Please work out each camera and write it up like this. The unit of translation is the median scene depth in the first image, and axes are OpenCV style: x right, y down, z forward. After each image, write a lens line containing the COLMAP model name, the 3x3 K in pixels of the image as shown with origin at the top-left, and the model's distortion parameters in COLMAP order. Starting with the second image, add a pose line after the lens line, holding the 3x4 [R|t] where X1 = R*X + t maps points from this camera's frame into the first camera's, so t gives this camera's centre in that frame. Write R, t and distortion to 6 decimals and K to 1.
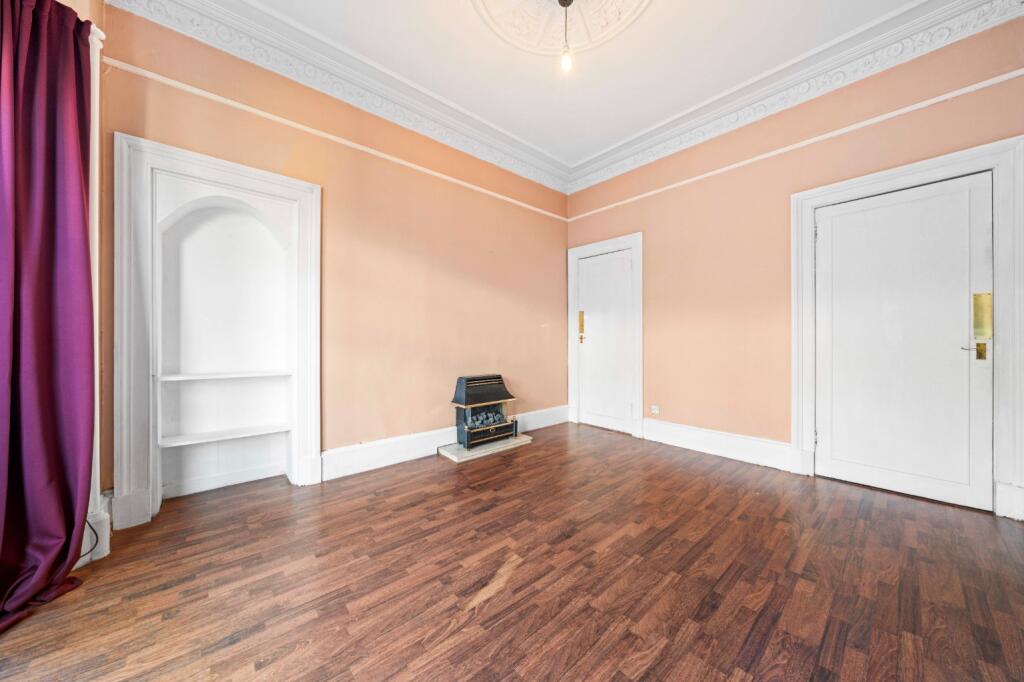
lens RADIAL K [[351.9, 0, 514.3], [0, 351.9, 343.2], [0, 0, 1]] dist [-0.001431, -0.000214]
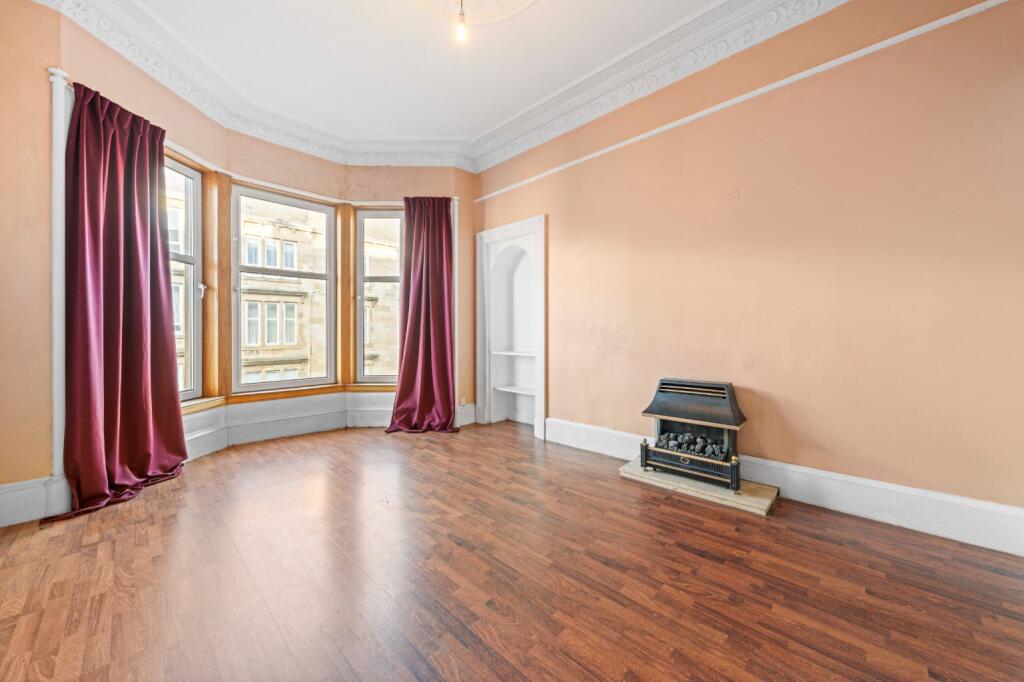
lens RADIAL K [[375.1, 0, 512.4], [0, 375.1, 334.9], [0, 0, 1]] dist [0.000745, 0.000074]
pose [[0.068471, 0.004373, -0.997644, 0.867119], [-0.000483, 0.999990, 0.004350, -0.004016], [0.997653, 0.000184, 0.068472, 0.809489]]
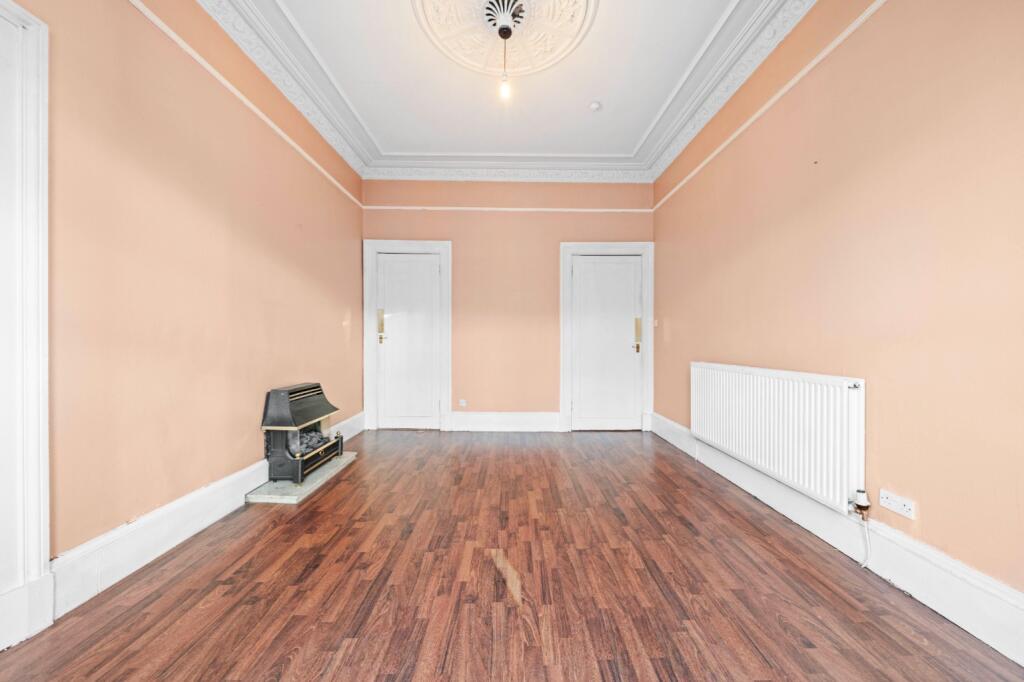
lens RADIAL K [[360.0, 0, 515.2], [0, 360.0, 344.1], [0, 0, 1]] dist [-0.000624, -0.000216]
pose [[0.655327, -0.000384, 0.755345, -0.519383], [-0.002177, 0.999995, 0.002397, -0.002483], [-0.755342, -0.003216, 0.655323, 0.178452]]
